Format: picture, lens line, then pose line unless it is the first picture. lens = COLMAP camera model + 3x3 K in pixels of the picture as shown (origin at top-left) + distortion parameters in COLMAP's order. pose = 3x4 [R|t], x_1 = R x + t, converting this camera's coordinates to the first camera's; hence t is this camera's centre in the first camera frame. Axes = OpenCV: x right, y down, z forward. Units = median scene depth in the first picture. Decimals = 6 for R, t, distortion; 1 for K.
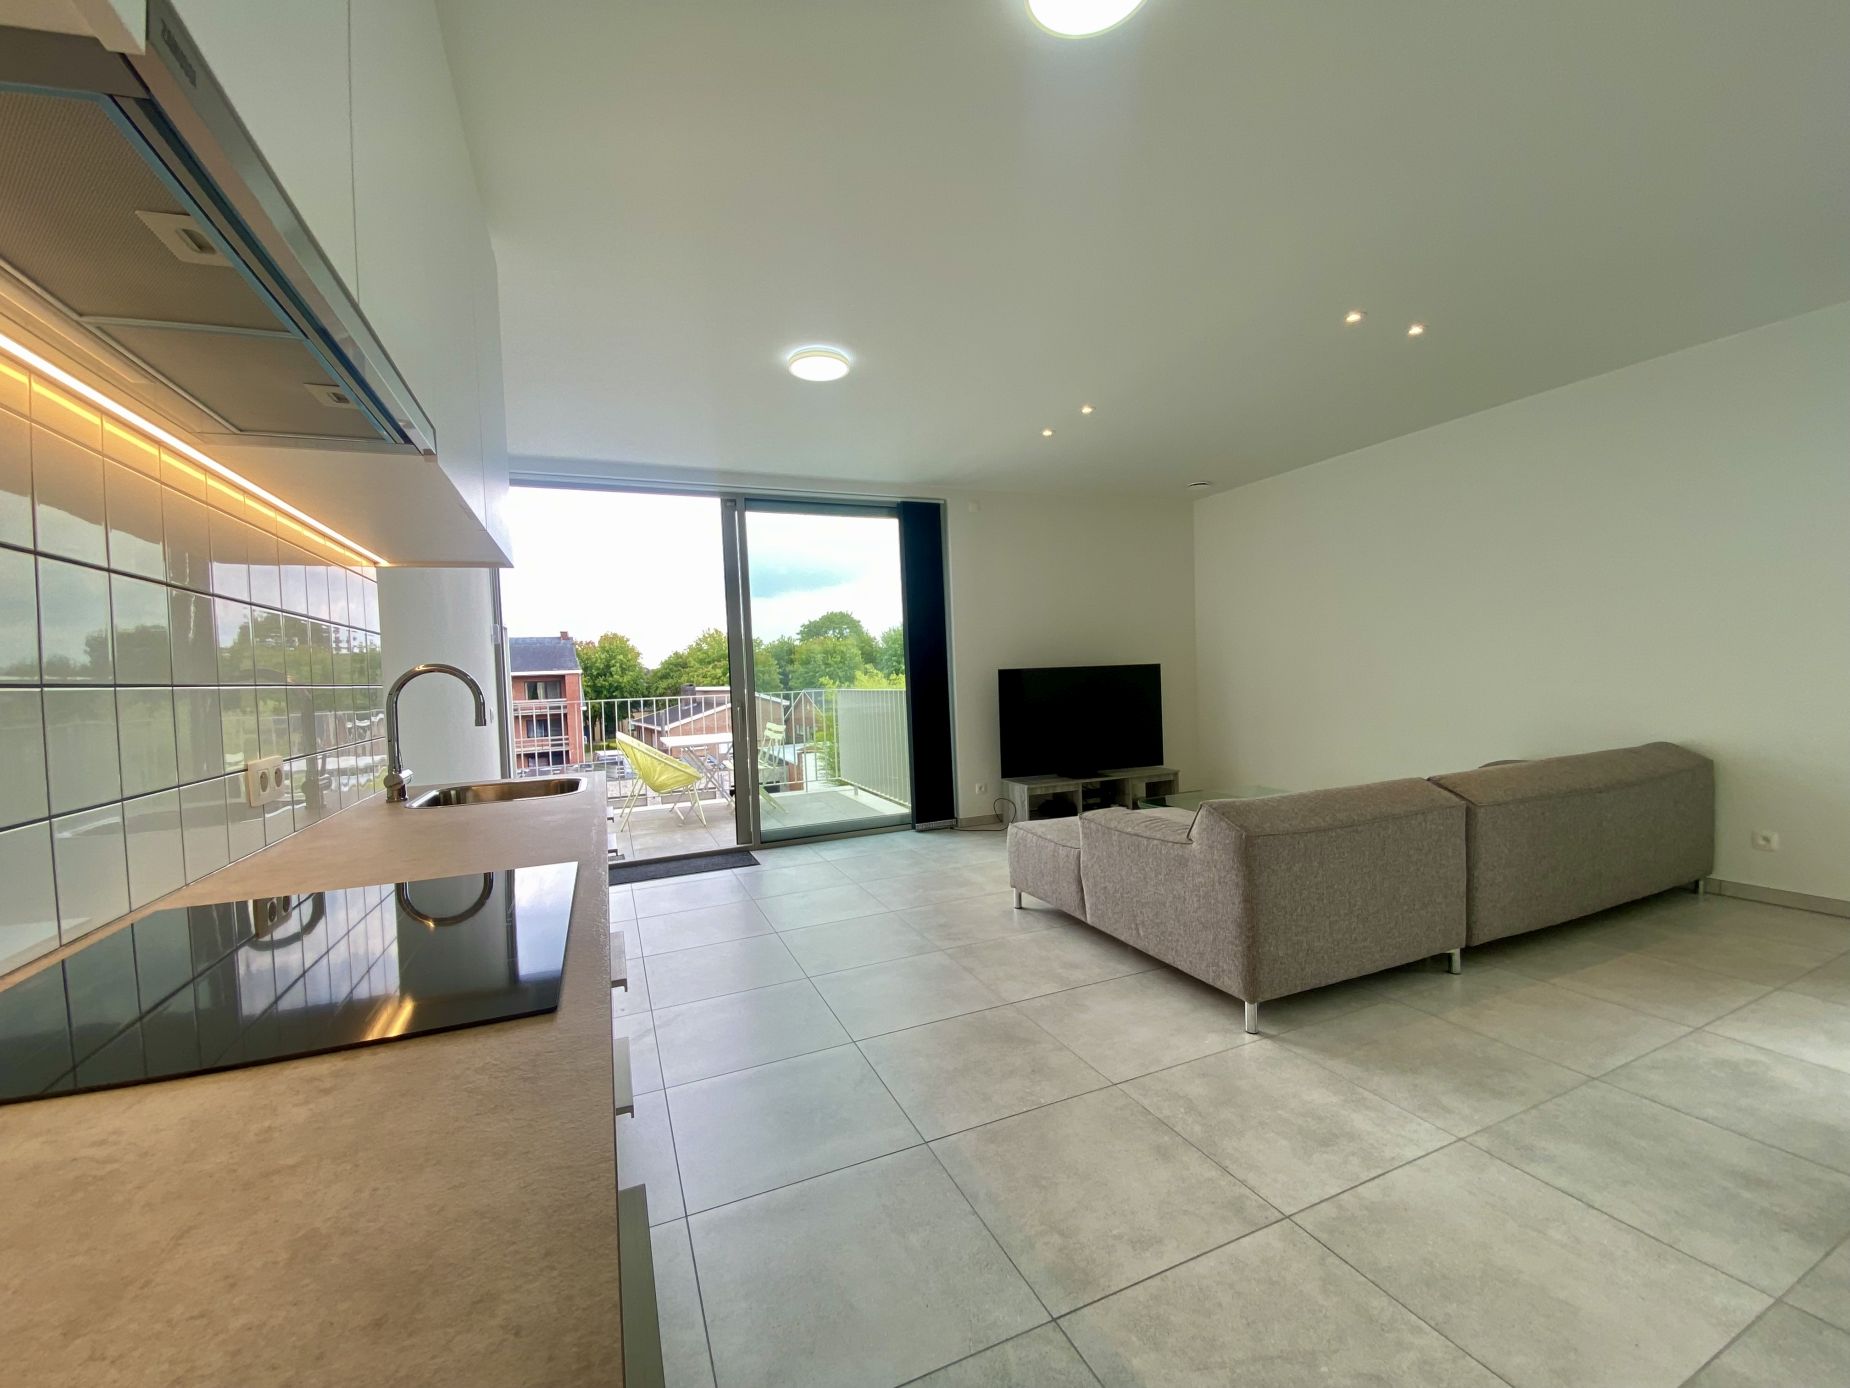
lens RADIAL K [[744.5, 0, 915.1], [0, 744.5, 693.5], [0, 0, 1]] dist [0.015876, -0.018631]
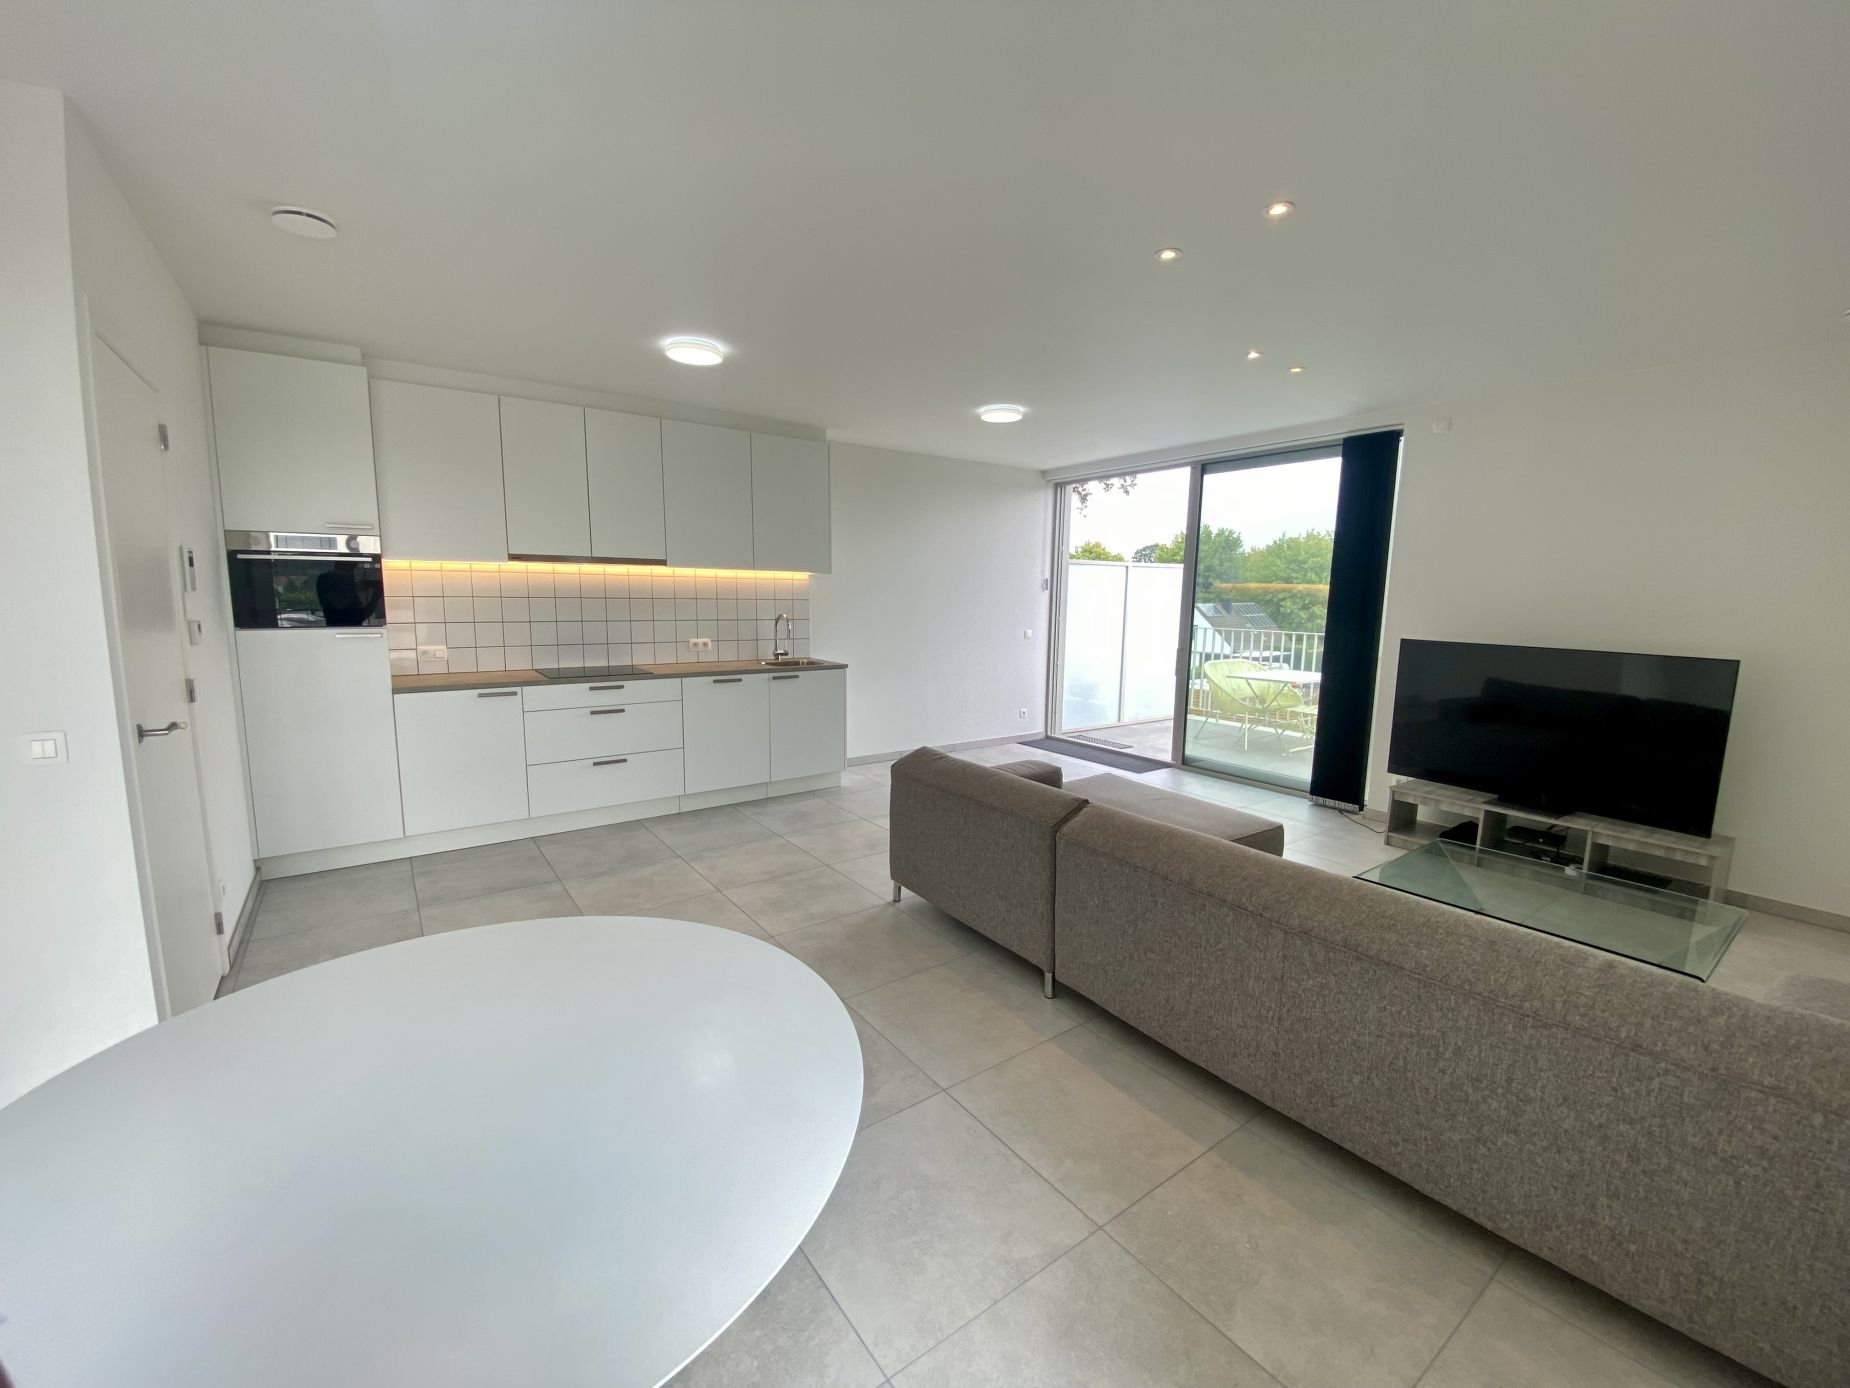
lens RADIAL K [[742.7, 0, 921.1], [0, 742.7, 693.2], [0, 0, 1]] dist [0.041101, -0.040663]
pose [[0.228766, 0.173745, -0.957851, 1.440429], [-0.049471, 0.984747, 0.166809, -0.154538], [0.972224, 0.009226, 0.233872, 0.566729]]
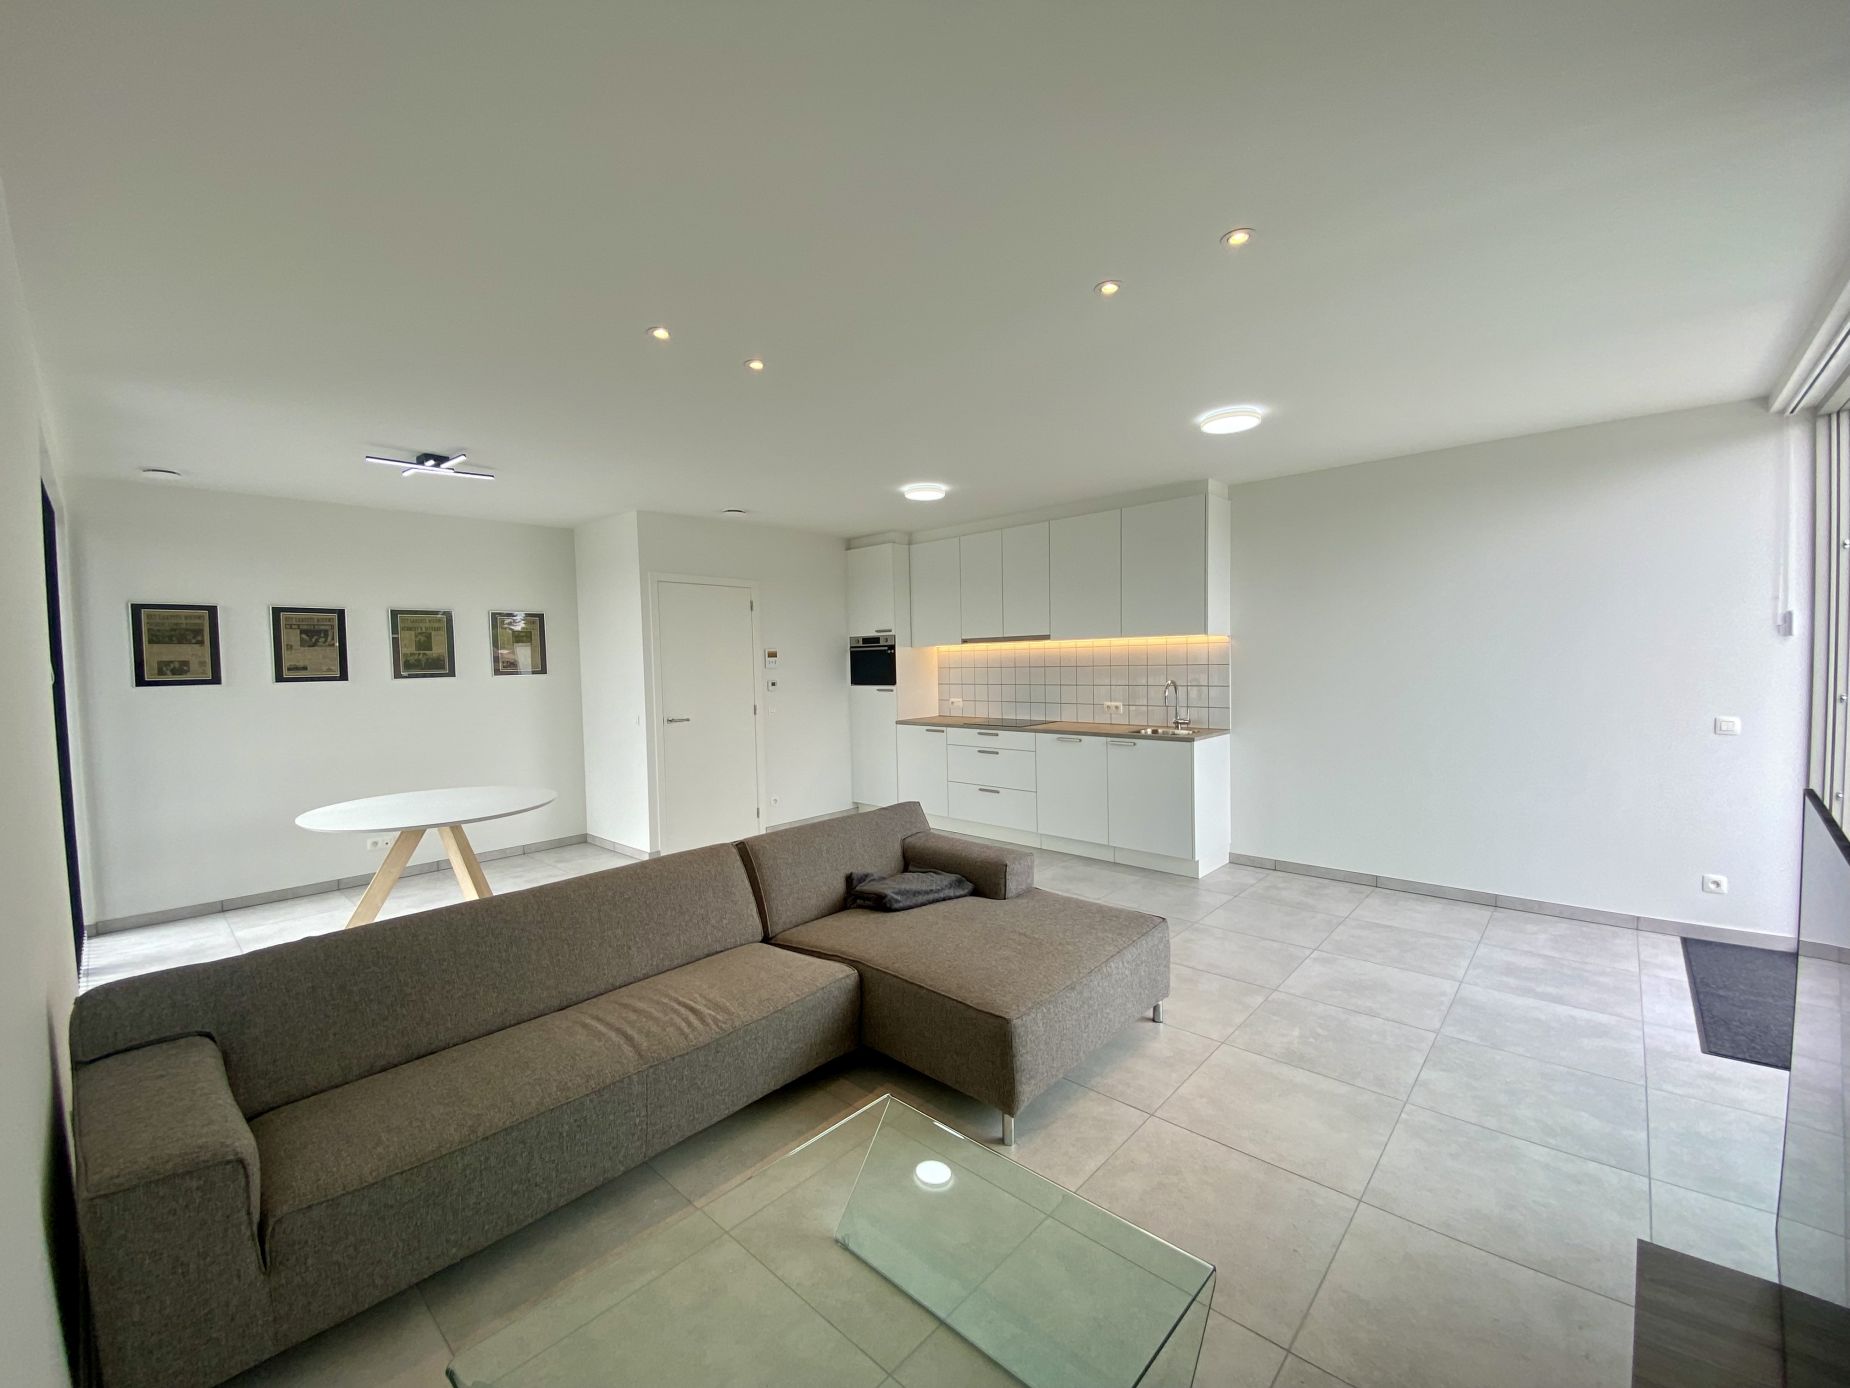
lens RADIAL K [[744.5, 0, 915.1], [0, 744.5, 693.5], [0, 0, 1]] dist [0.015876, -0.018631]
pose [[-0.913547, 0.080083, -0.398772, 0.831570], [0.049144, 0.994975, 0.087231, -0.175949], [0.403754, 0.060092, -0.912892, 2.015213]]
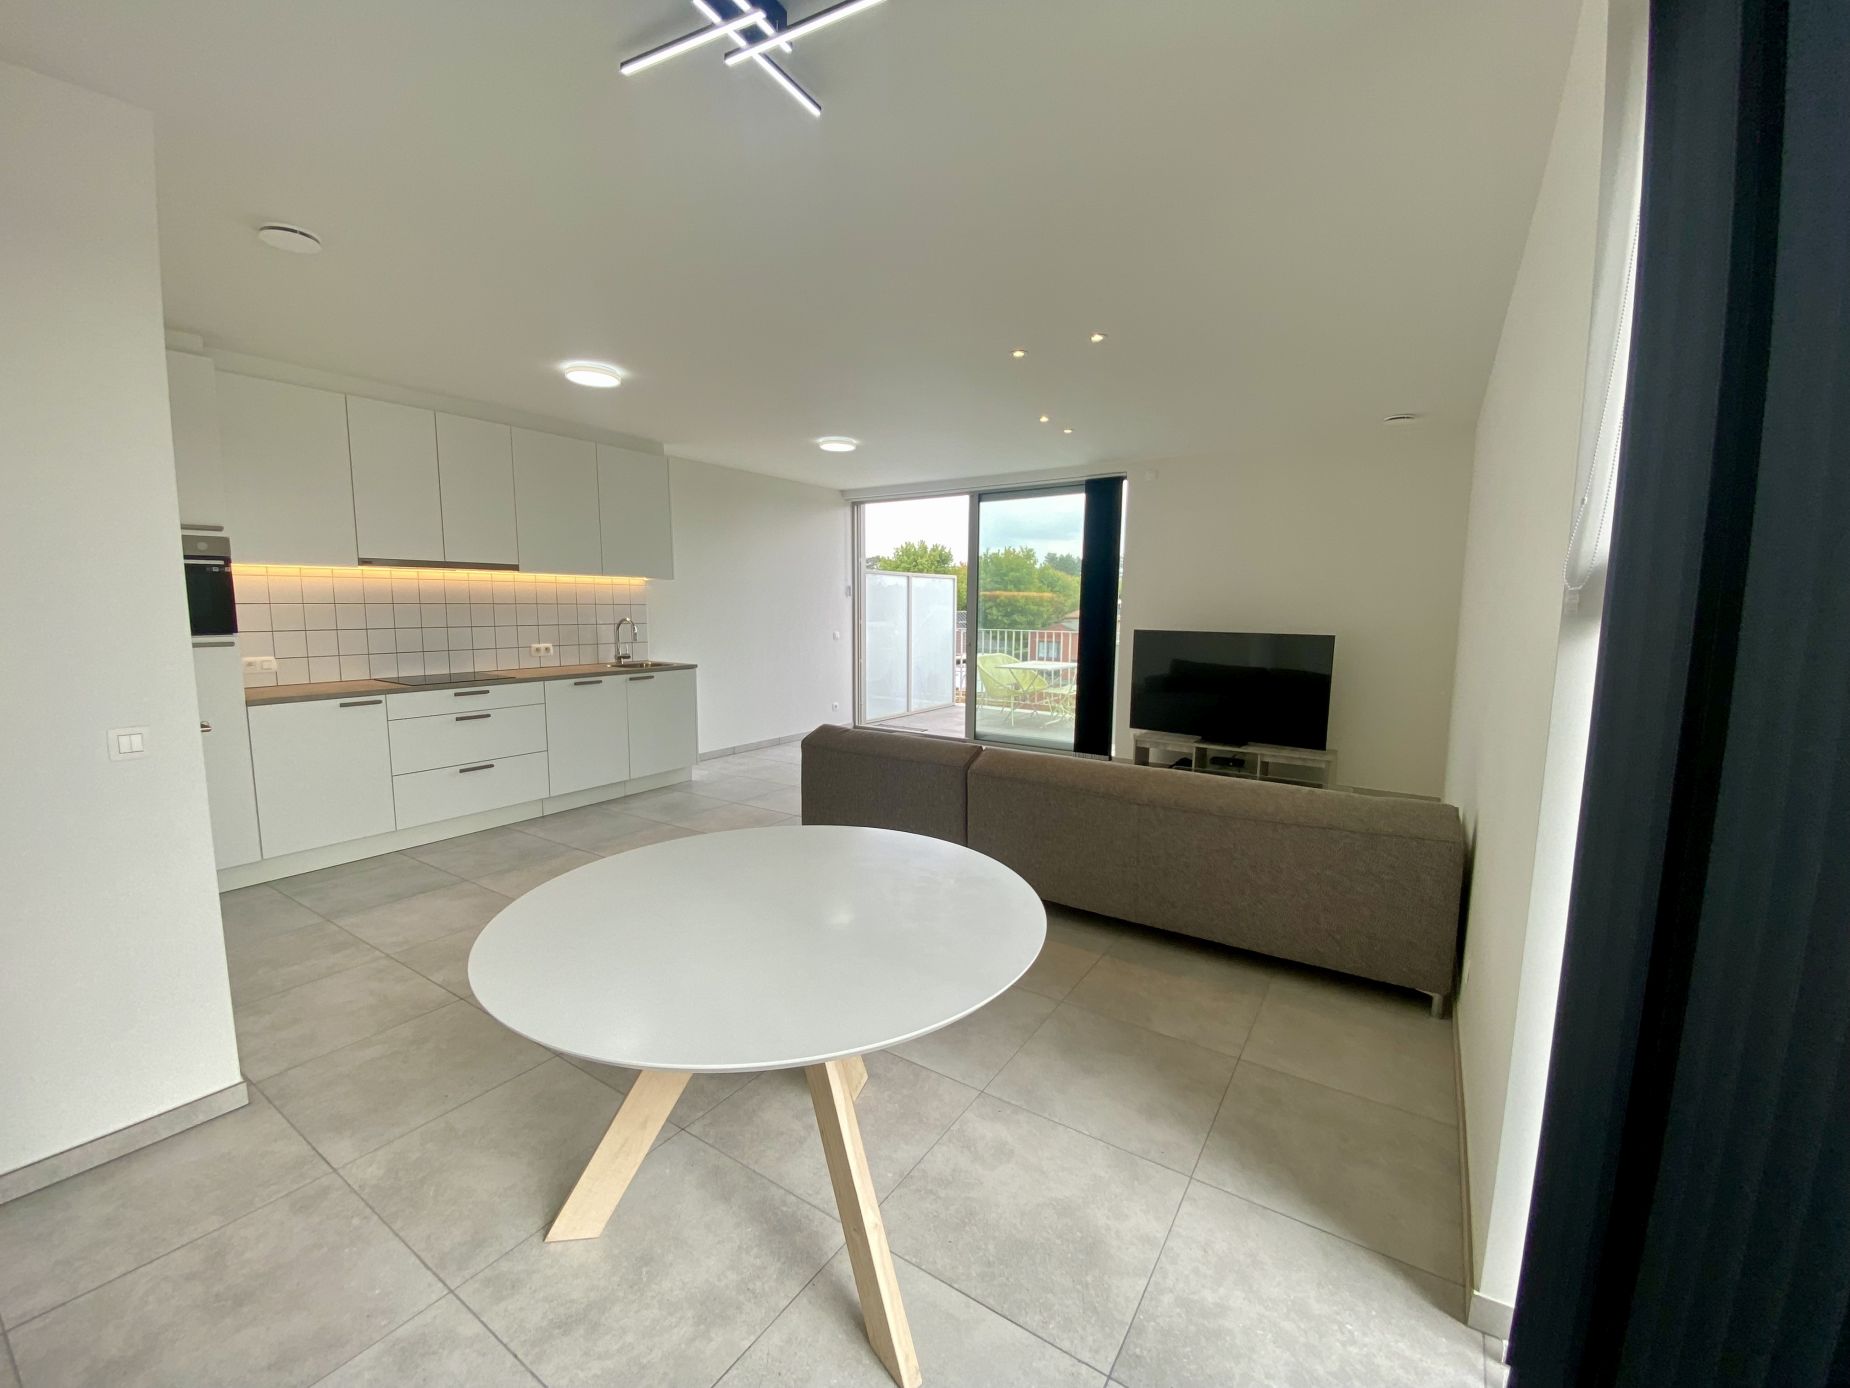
lens RADIAL K [[744.5, 0, 915.1], [0, 744.5, 693.5], [0, 0, 1]] dist [0.015876, -0.018631]
pose [[0.554449, 0.142003, -0.820013, 1.568041], [-0.051826, 0.989314, 0.136279, -0.132602], [0.830602, -0.033061, 0.555884, 0.215195]]
